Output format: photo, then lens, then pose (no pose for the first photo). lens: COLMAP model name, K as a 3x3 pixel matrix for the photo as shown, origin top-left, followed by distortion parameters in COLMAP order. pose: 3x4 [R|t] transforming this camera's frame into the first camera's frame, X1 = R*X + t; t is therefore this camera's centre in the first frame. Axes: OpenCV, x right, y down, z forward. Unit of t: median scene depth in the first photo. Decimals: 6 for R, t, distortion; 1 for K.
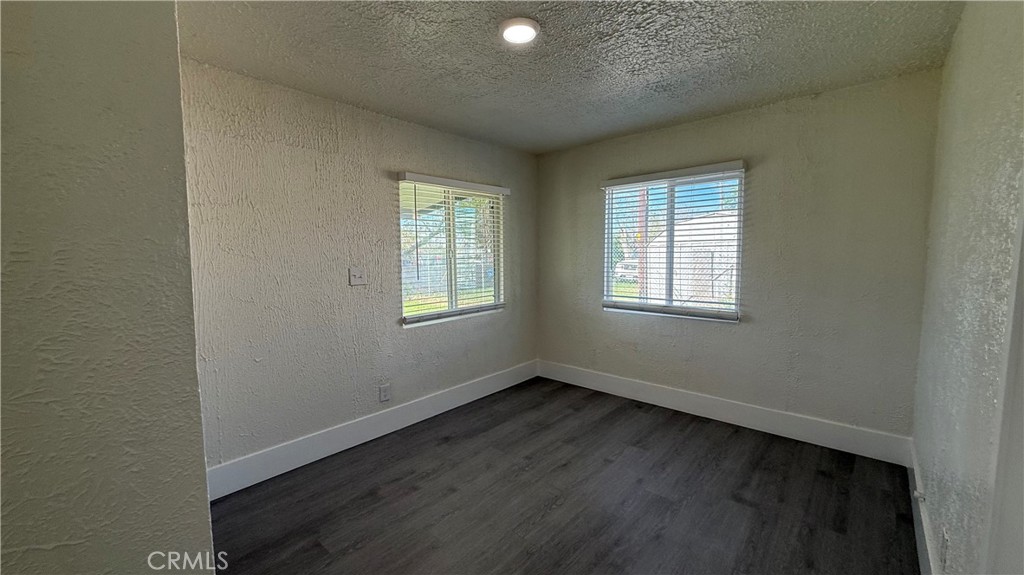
lens RADIAL K [[405.7, 0, 510.4], [0, 405.7, 288.2], [0, 0, 1]] dist [0.000037, 0.000125]
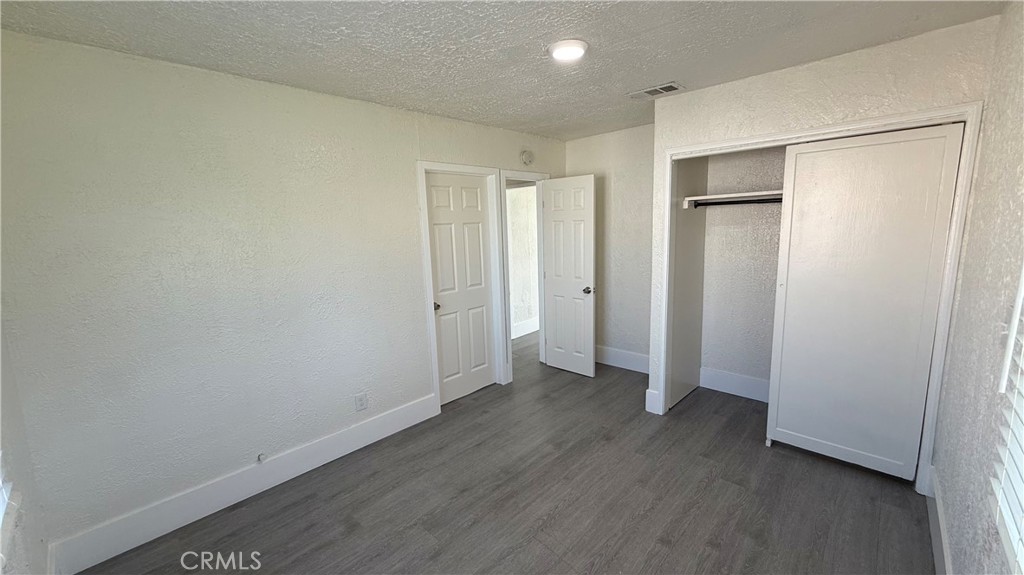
lens RADIAL K [[405.7, 0, 510.4], [0, 405.7, 288.2], [0, 0, 1]] dist [0.000037, 0.000125]
pose [[-0.998606, 0.041953, 0.032025, 0.108155], [0.048540, 0.968270, 0.245146, -0.195155], [-0.020724, 0.246359, -0.968957, 1.425994]]
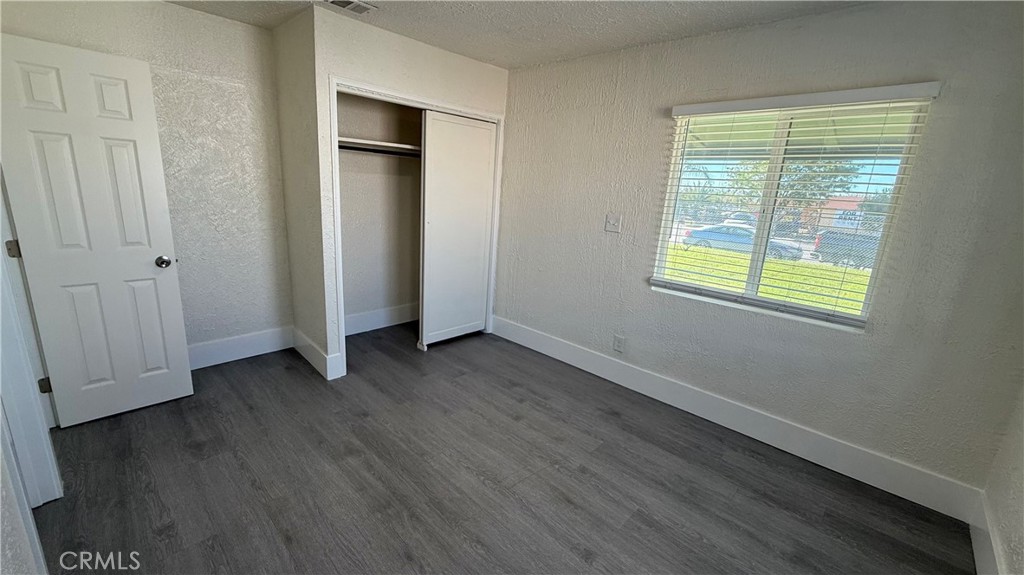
lens RADIAL K [[405.7, 0, 510.4], [0, 405.7, 288.2], [0, 0, 1]] dist [0.000037, 0.000125]
pose [[-0.034765, 0.249413, -0.967773, 0.705211], [-0.143929, 0.957014, 0.251811, -0.097213], [0.988977, 0.148045, 0.002627, 0.781120]]
